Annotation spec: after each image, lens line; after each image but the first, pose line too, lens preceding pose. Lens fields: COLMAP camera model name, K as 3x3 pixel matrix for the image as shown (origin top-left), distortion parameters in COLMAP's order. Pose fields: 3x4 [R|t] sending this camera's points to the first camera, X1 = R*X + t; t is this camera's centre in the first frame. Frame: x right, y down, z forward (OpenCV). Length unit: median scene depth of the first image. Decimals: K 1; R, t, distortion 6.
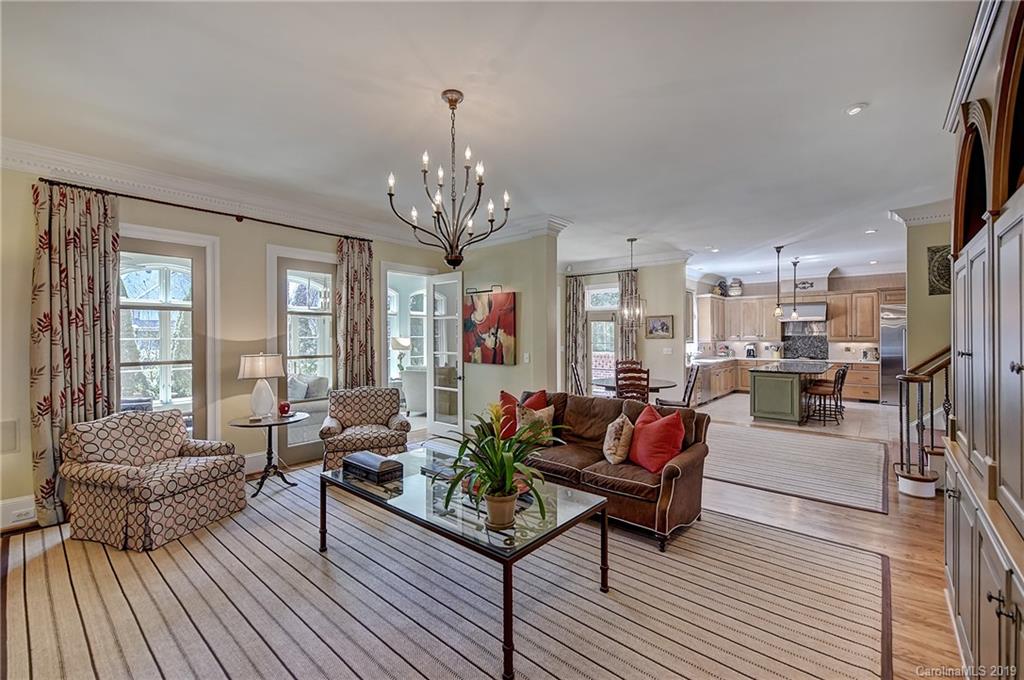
lens RADIAL K [[428.3, 0, 515.9], [0, 428.3, 335.6], [0, 0, 1]] dist [-0.001923, 0.000181]
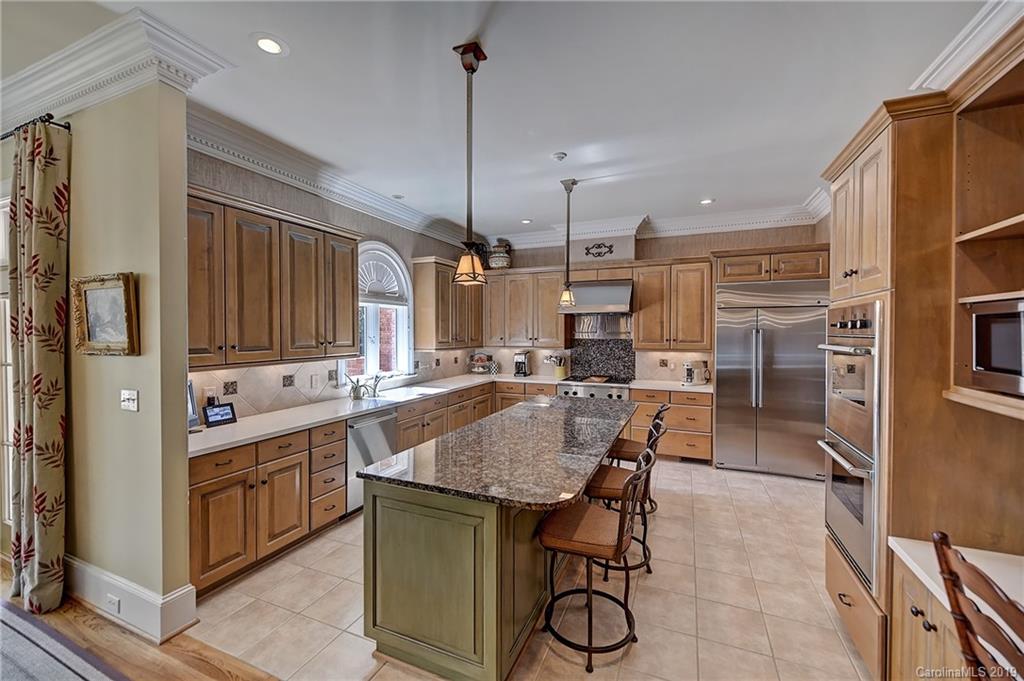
lens RADIAL K [[405.6, 0, 515.8], [0, 405.6, 336.0], [0, 0, 1]] dist [-0.000770, -0.000713]
pose [[0.953214, 0.002409, 0.302287, 0.419200], [-0.004831, 0.999962, 0.007265, -0.007740], [-0.302258, -0.008386, 0.953189, 0.538413]]
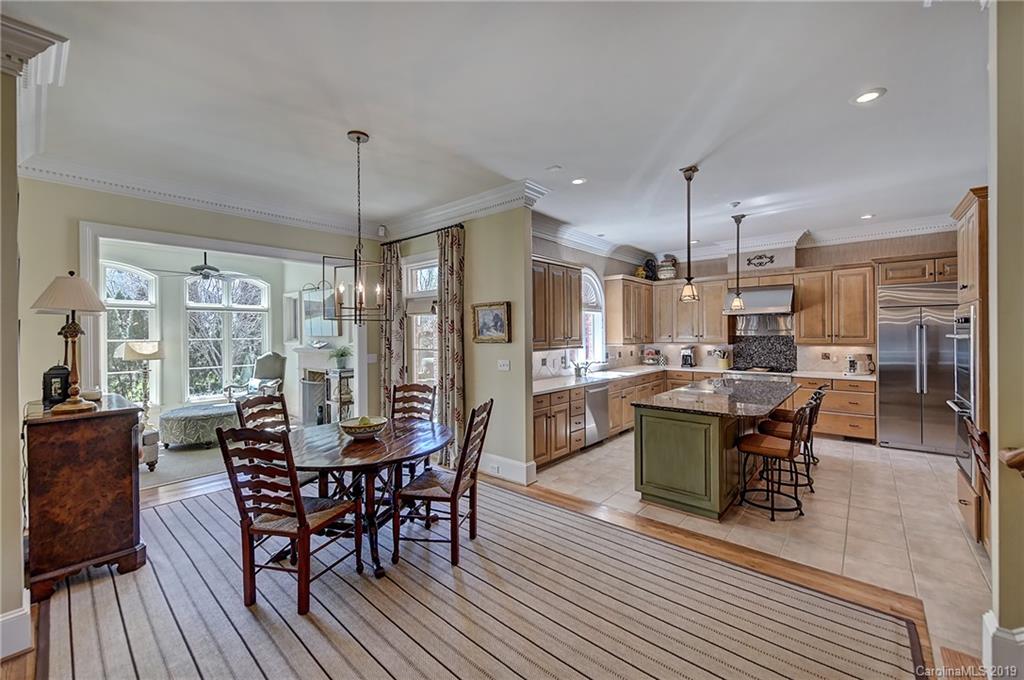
lens RADIAL K [[405.6, 0, 515.8], [0, 405.6, 335.5], [0, 0, 1]] dist [-0.000770, -0.000713]
pose [[0.999985, -0.003939, -0.003912, 0.301361], [0.003949, 0.999989, 0.002608, -0.003492], [0.003901, -0.002624, 0.999989, 0.374972]]
